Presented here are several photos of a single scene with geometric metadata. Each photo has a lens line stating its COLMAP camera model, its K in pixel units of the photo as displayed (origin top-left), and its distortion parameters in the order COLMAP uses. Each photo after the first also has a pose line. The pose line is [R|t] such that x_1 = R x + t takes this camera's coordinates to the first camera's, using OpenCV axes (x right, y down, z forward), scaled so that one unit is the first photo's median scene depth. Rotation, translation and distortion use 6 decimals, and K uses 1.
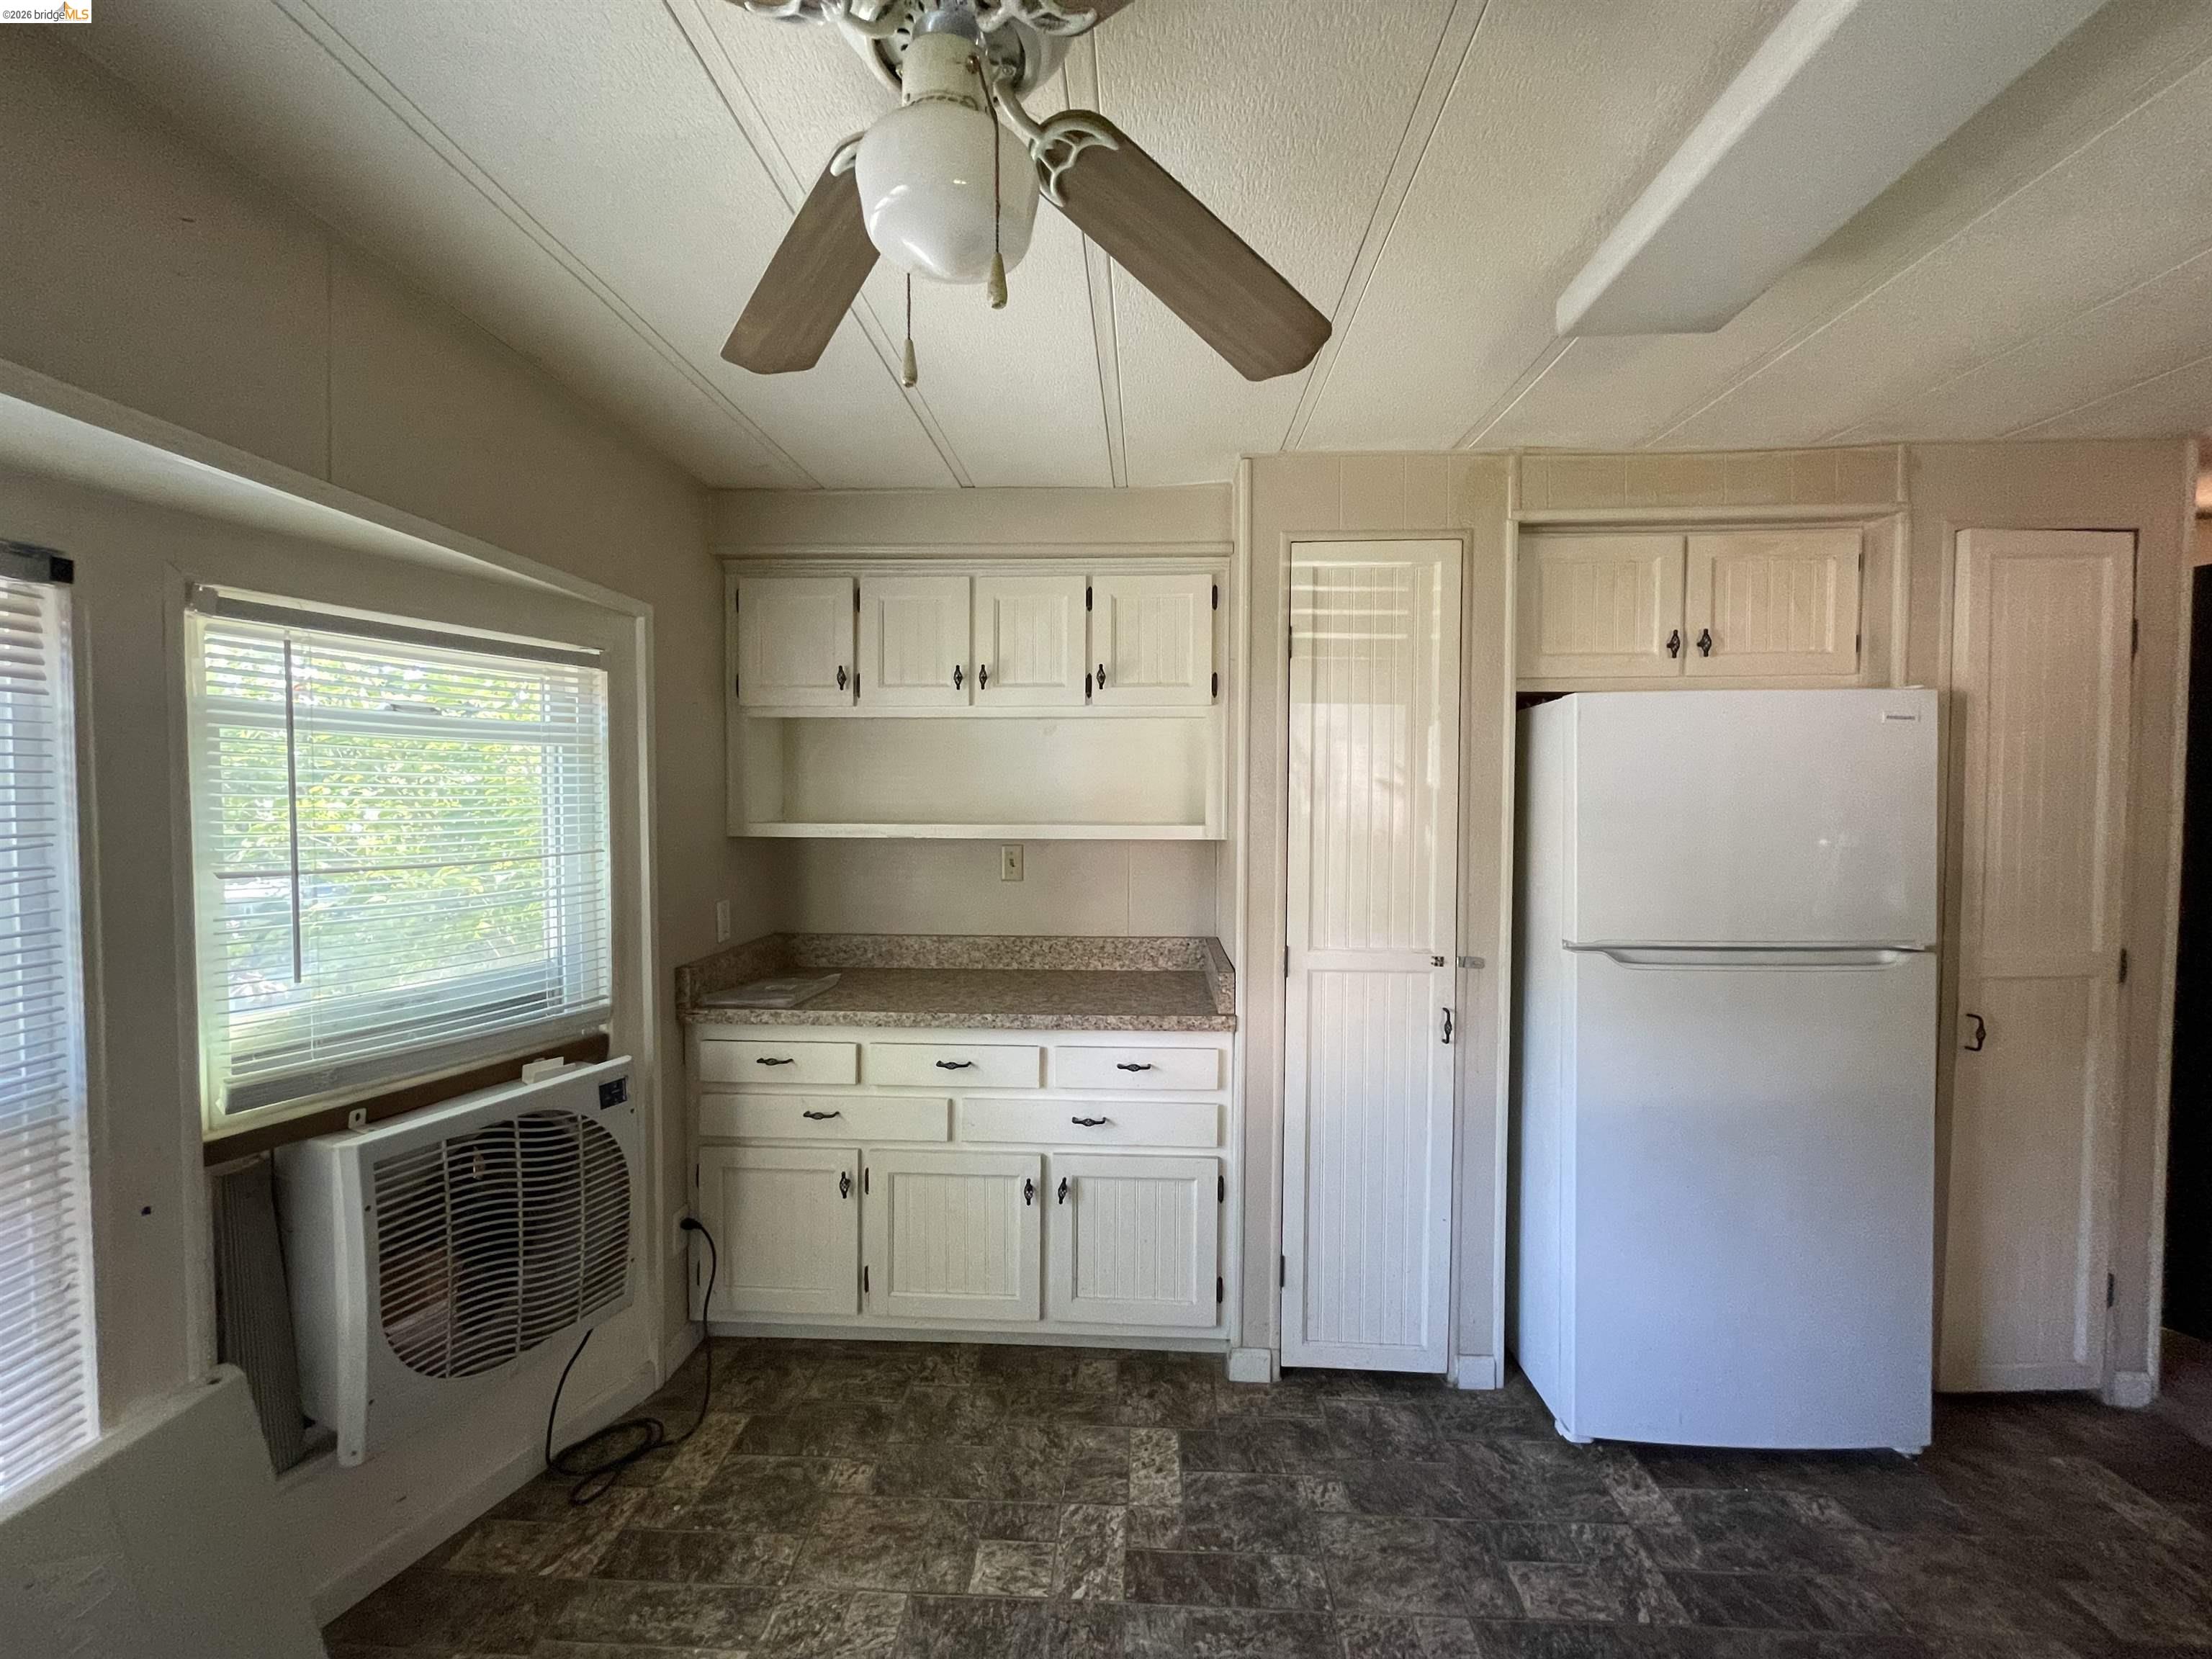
lens RADIAL K [[884.2, 0, 1107.9], [0, 884.2, 826.8], [0, 0, 1]] dist [-0.000551, 0.000274]
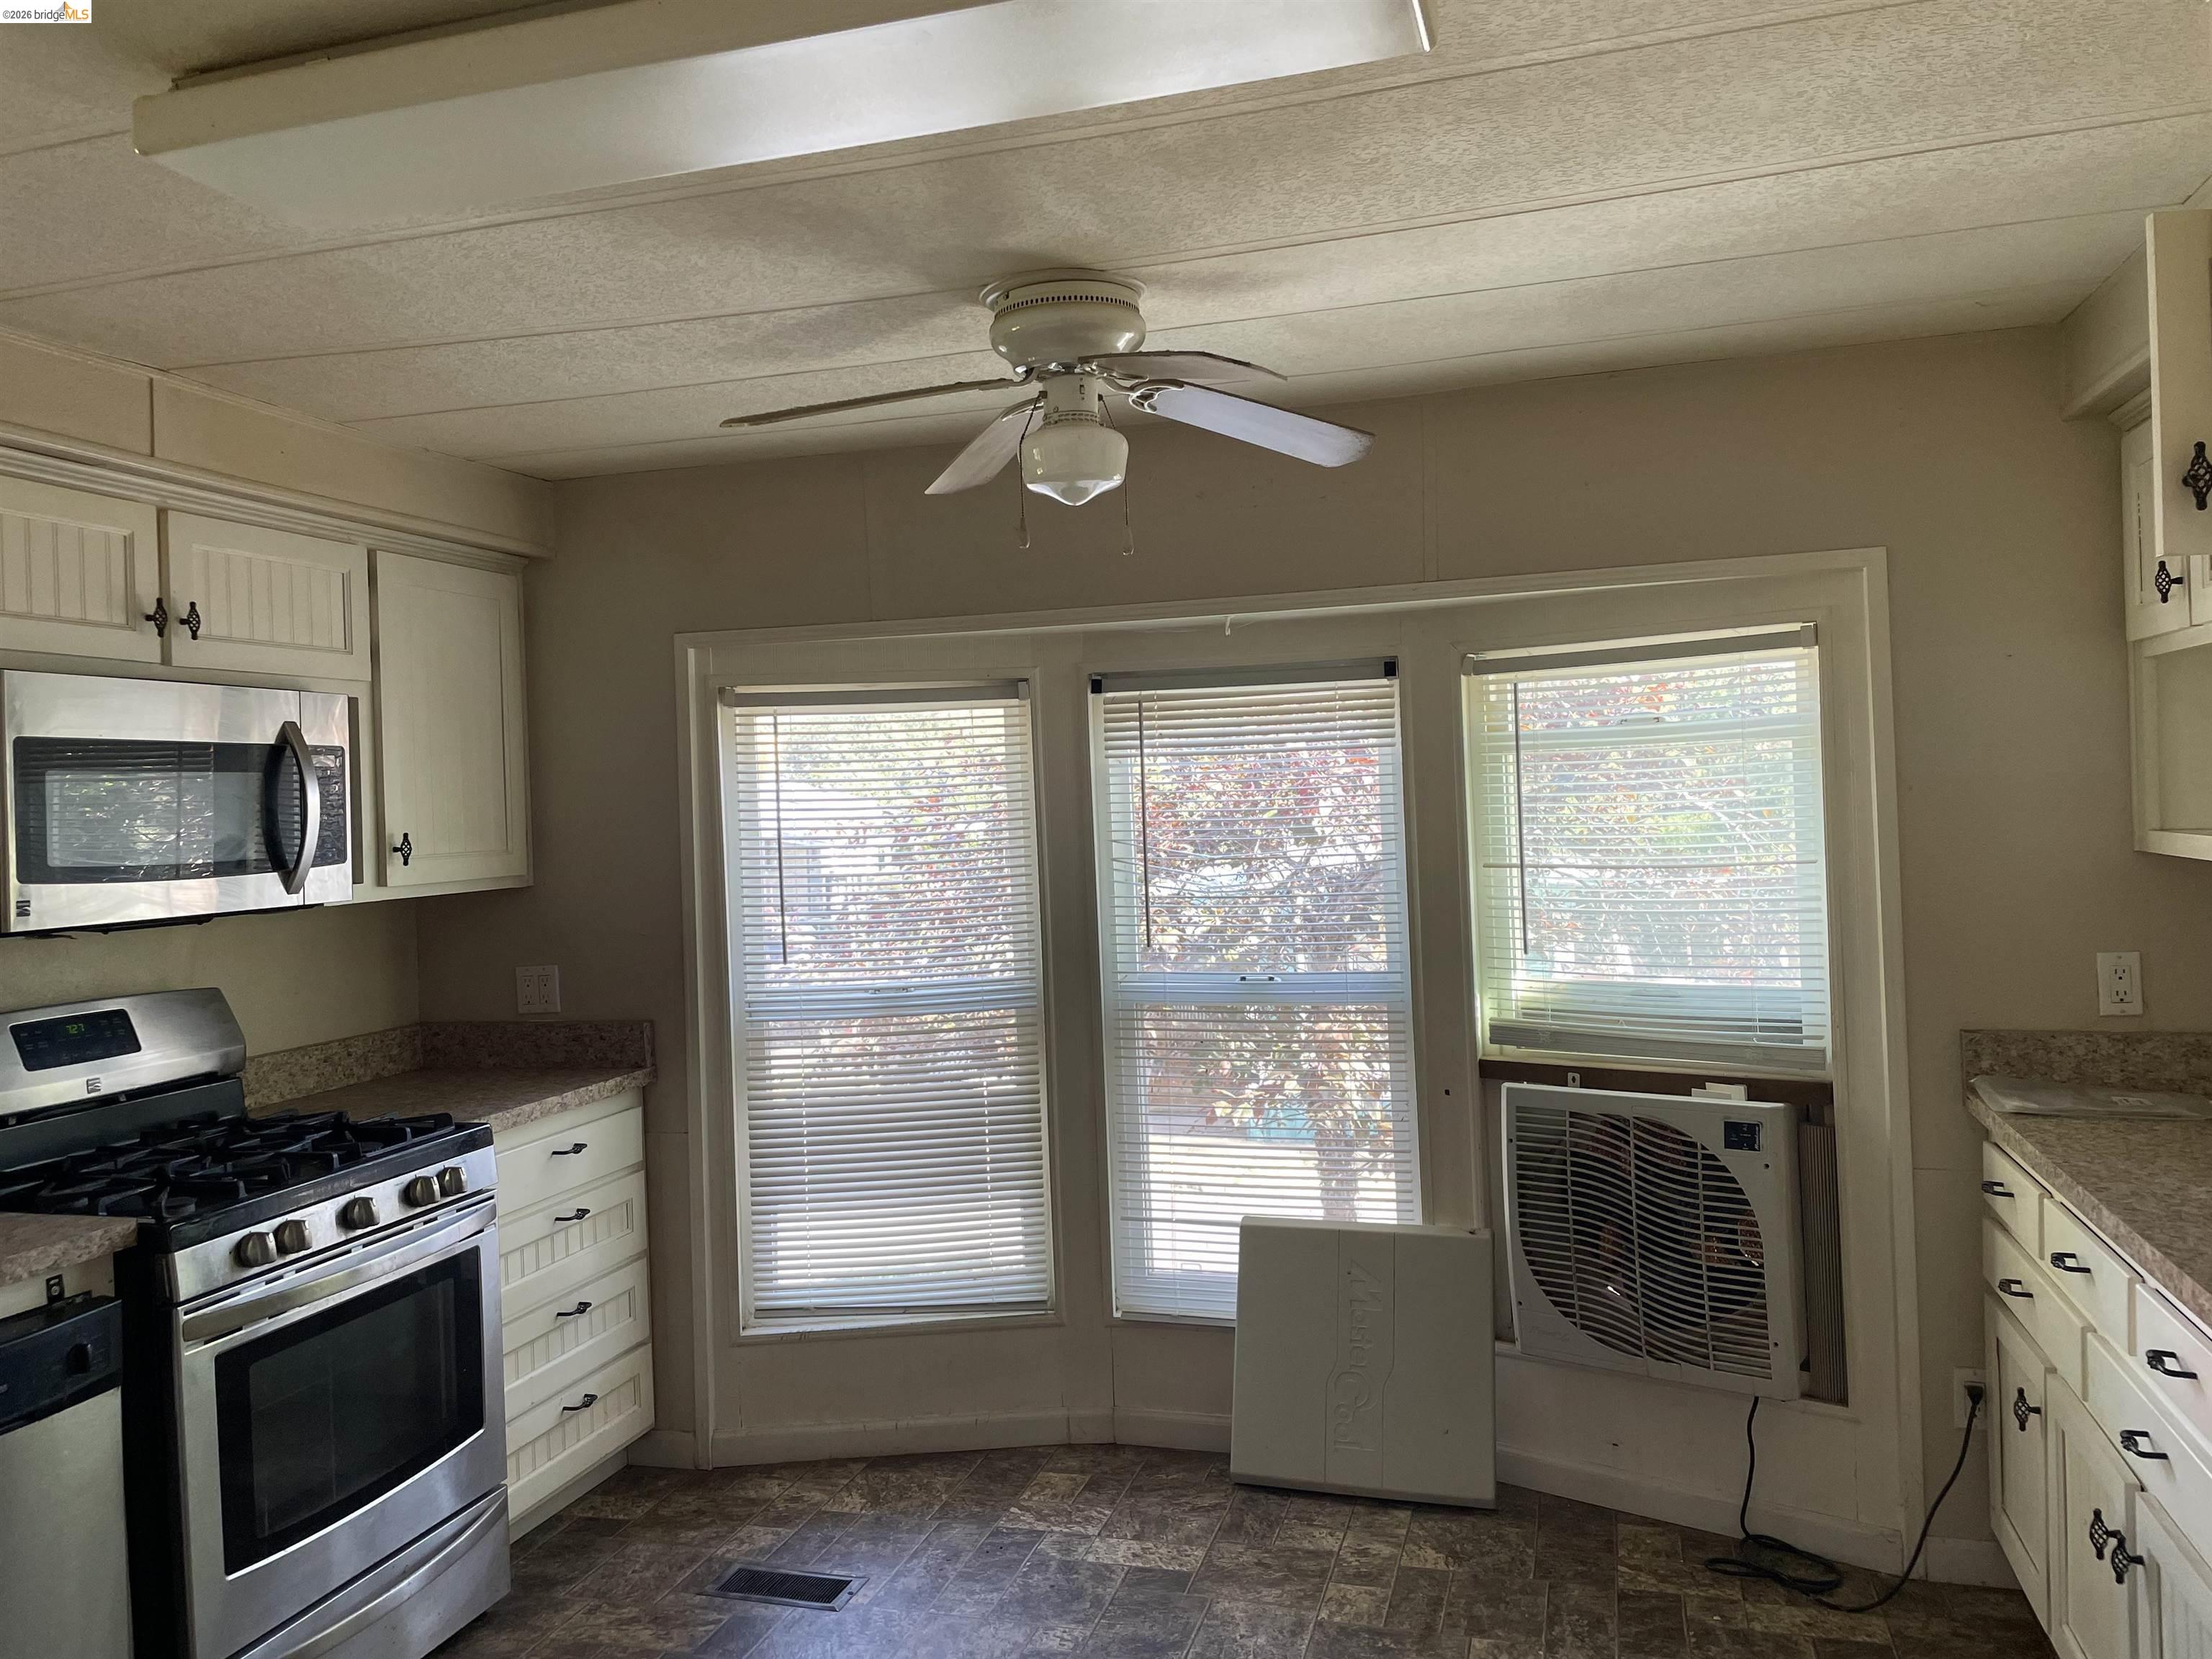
lens RADIAL K [[1679.7, 0, 1101.3], [0, 1679.7, 817.5], [0, 0, 1]] dist [0.006991, -0.002340]
pose [[-0.233948, 0.007847, -0.972218, 1.348097], [-0.003630, 0.999953, 0.008945, -0.031430], [0.972242, 0.005622, -0.233908, 0.852228]]
